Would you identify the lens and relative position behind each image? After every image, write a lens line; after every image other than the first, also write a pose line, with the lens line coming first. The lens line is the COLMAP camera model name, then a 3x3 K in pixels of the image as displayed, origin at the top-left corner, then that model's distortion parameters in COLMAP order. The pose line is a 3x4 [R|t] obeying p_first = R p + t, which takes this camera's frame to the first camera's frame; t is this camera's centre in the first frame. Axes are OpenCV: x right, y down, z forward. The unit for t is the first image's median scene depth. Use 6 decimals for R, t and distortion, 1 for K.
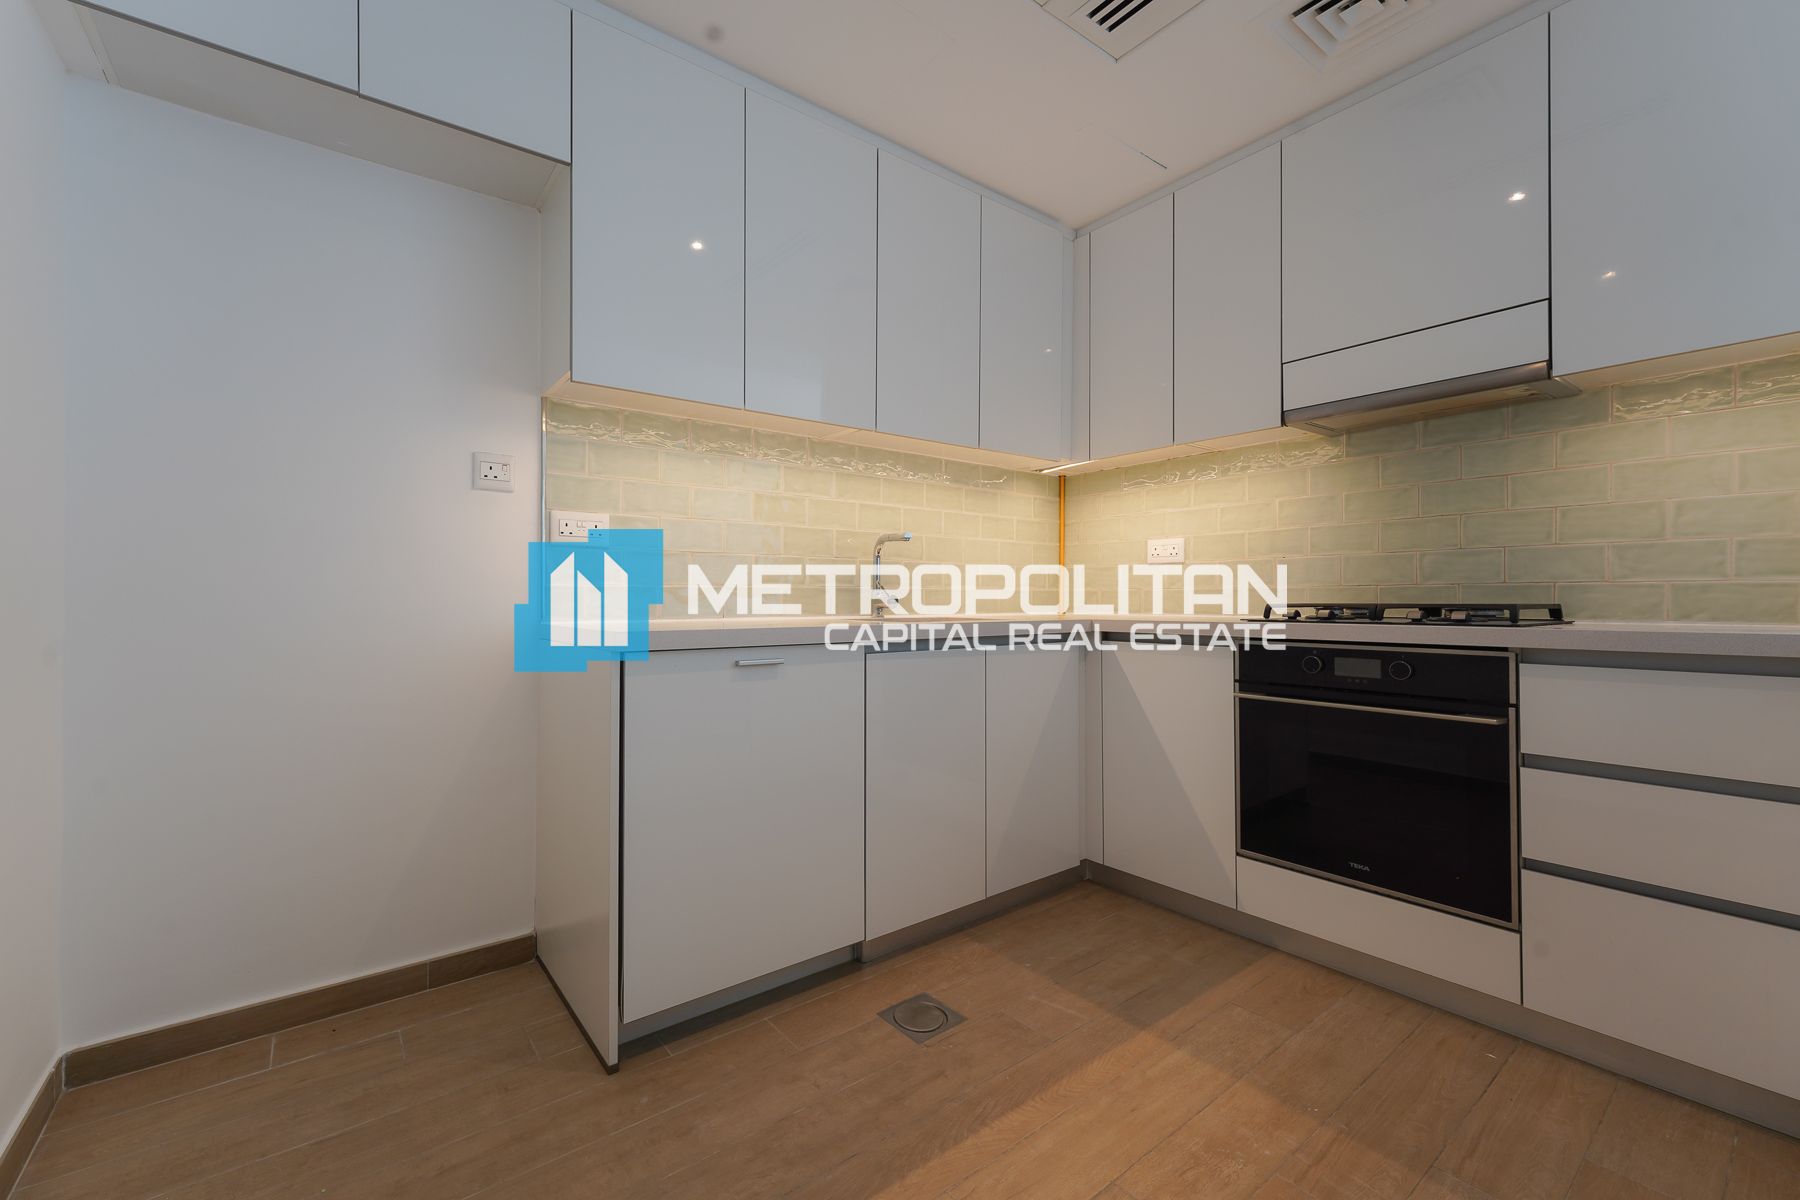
lens RADIAL K [[729.0, 0, 881.7], [0, 729.0, 590.9], [0, 0, 1]] dist [0.007807, -0.000779]
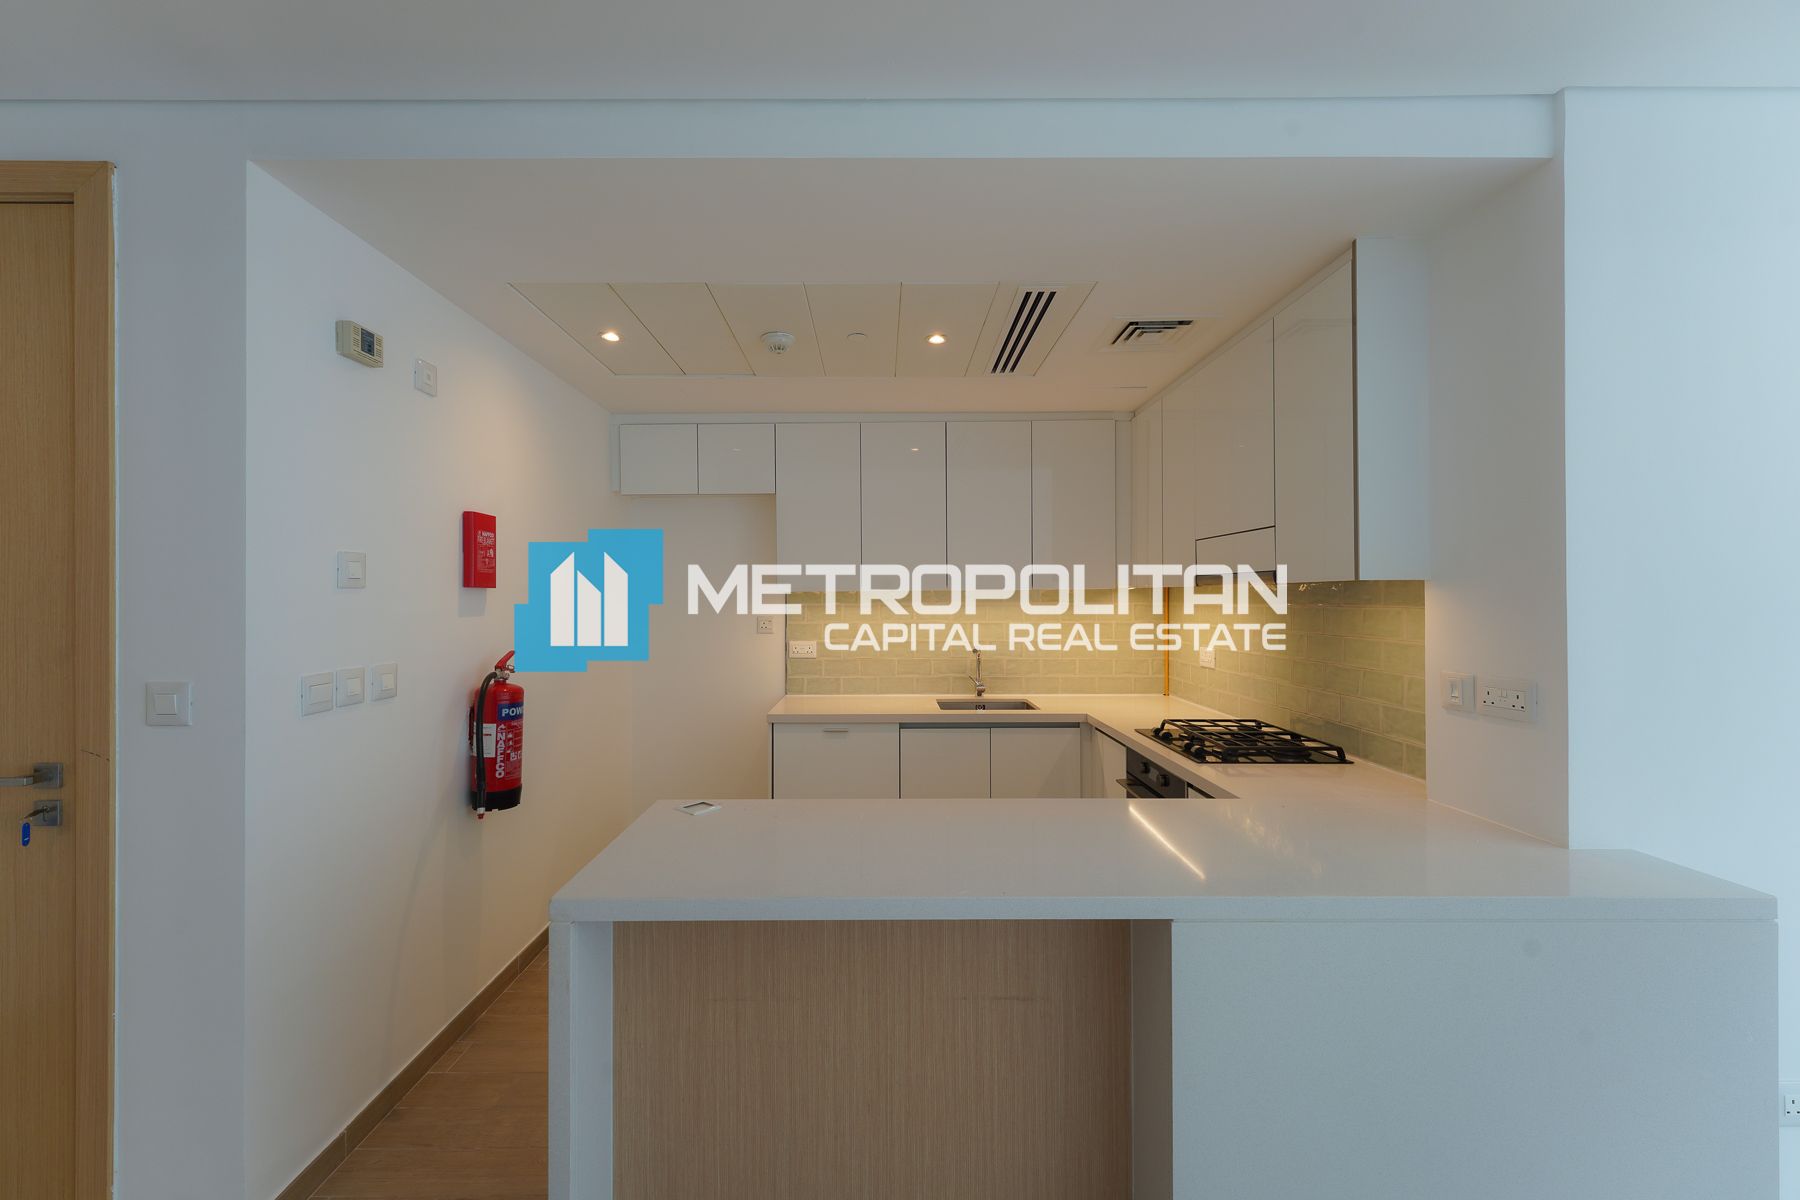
lens RADIAL K [[729.0, 0, 881.7], [0, 729.0, 590.9], [0, 0, 1]] dist [0.007807, -0.000779]
pose [[0.791091, -0.008803, -0.611635, 1.082845], [0.013807, 0.999899, 0.003467, -0.272368], [0.611542, -0.011187, 0.791133, -0.501455]]
